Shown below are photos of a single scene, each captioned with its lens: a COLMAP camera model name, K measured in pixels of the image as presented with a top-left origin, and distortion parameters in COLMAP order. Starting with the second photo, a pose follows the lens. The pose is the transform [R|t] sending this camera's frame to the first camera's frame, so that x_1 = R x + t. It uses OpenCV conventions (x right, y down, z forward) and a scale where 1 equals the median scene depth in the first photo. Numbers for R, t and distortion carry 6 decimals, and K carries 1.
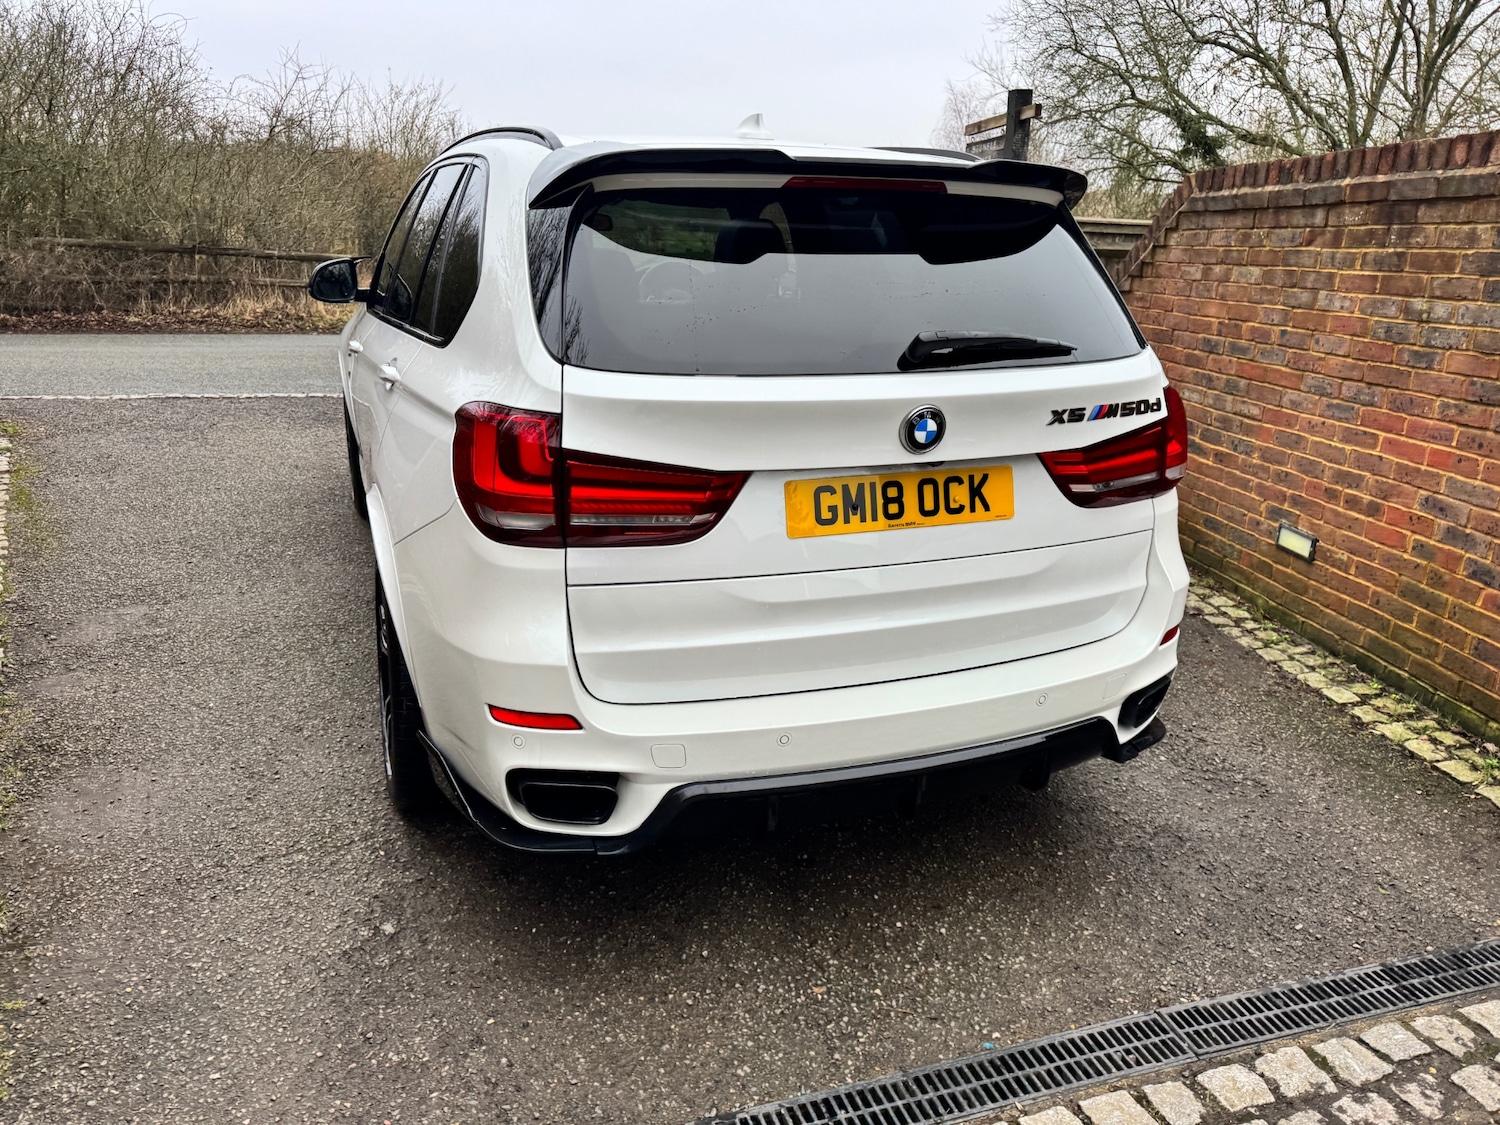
lens RADIAL K [[1034.0, 0, 750.0], [0, 1034.0, 562.5], [0, 0, 1]] dist [0.027809, -0.032210]
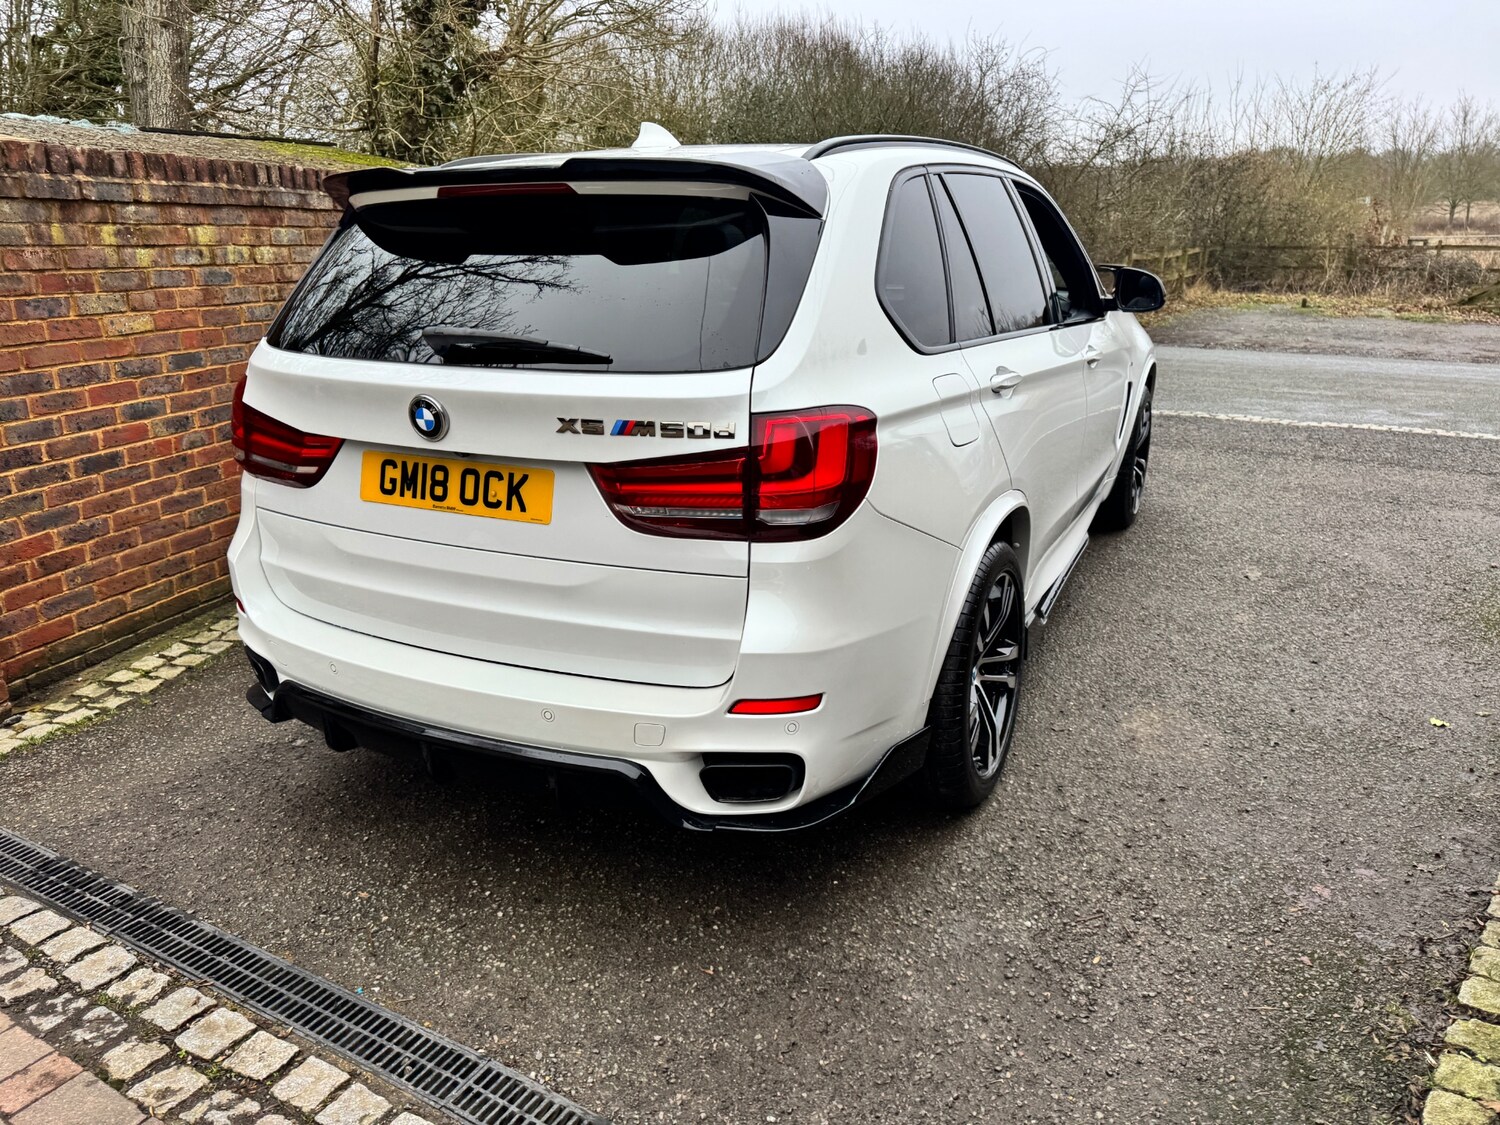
lens RADIAL K [[989.7, 0, 667.7], [0, 989.7, 547.0], [0, 0, 1]] dist [0.002473, -0.001298]
pose [[0.698625, 0.195442, -0.688277, 0.681354], [-0.199590, 0.977017, 0.074842, -0.079626], [0.687086, 0.085087, 0.721577, 0.281854]]
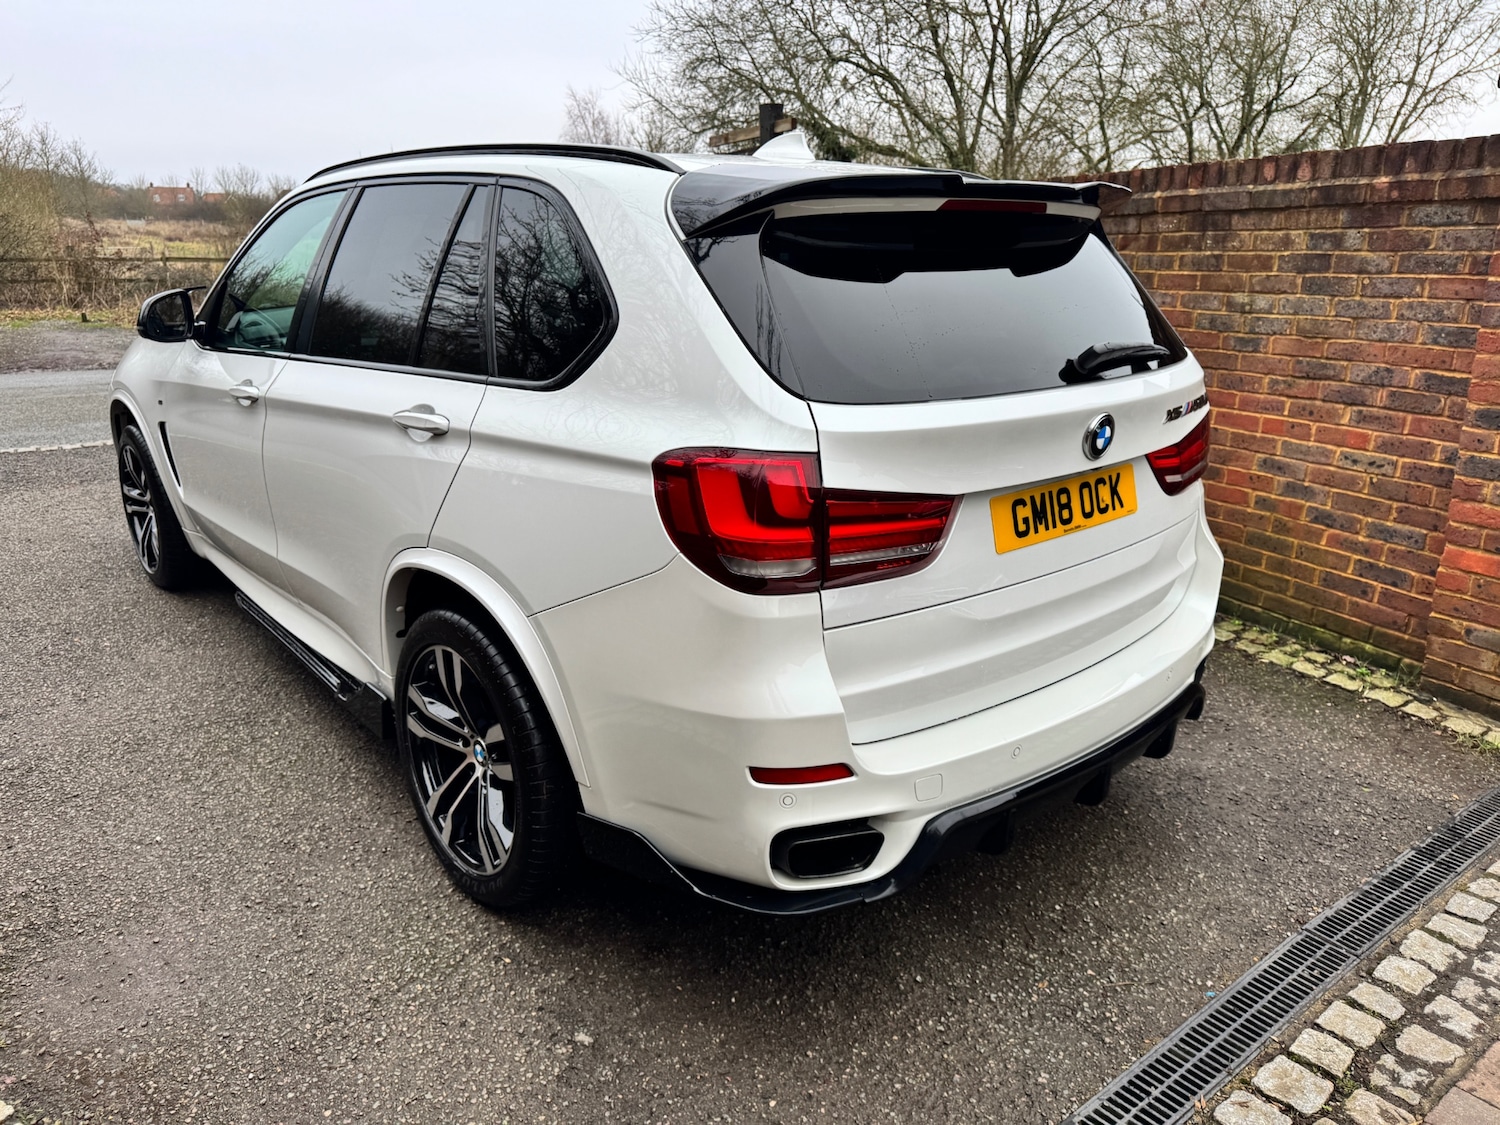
lens RADIAL K [[1038.9, 0, 743.4], [0, 1038.9, 563.0], [0, 0, 1]] dist [0.005818, -0.007106]
pose [[0.940034, -0.118816, 0.319718, -0.339085], [0.120078, 0.992638, 0.015838, -0.039200], [-0.319246, 0.023503, 0.947380, 0.071444]]
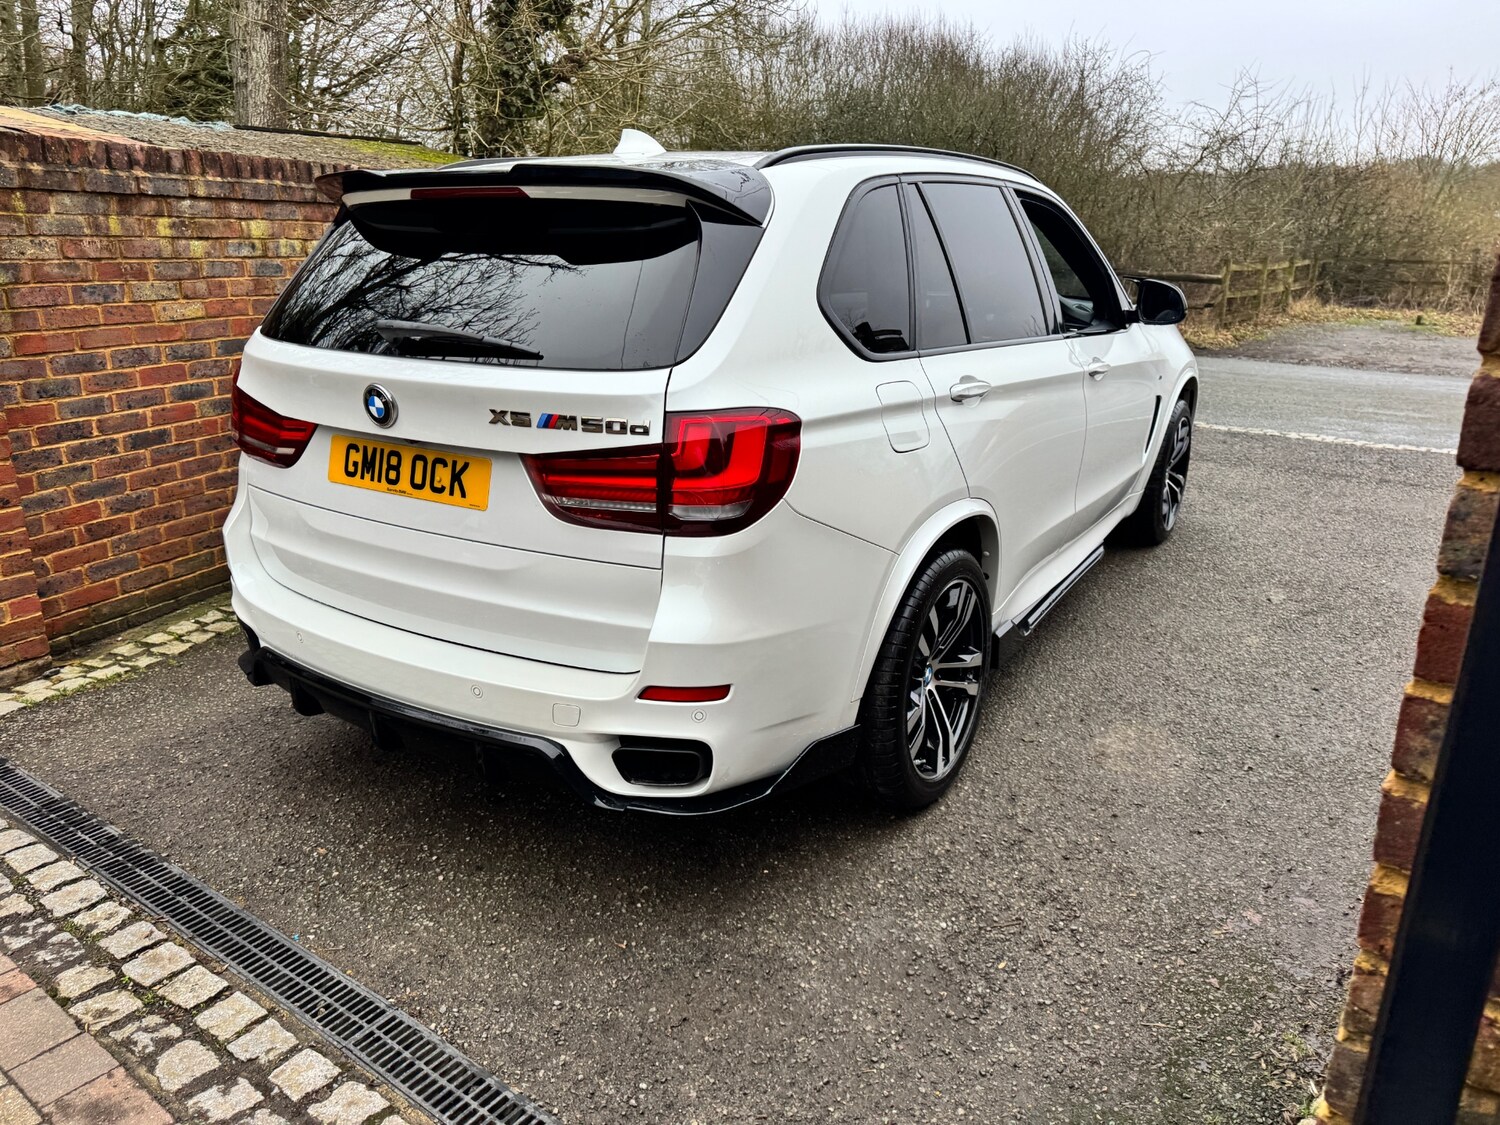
lens RADIAL K [[976.2, 0, 658.5], [0, 976.2, 547.2], [0, 0, 1]] dist [0.007348, -0.005083]
pose [[0.628325, 0.228734, -0.743565, 0.760524], [-0.237102, 0.966630, 0.096997, -0.099441], [0.740939, 0.115355, 0.661591, 0.338535]]
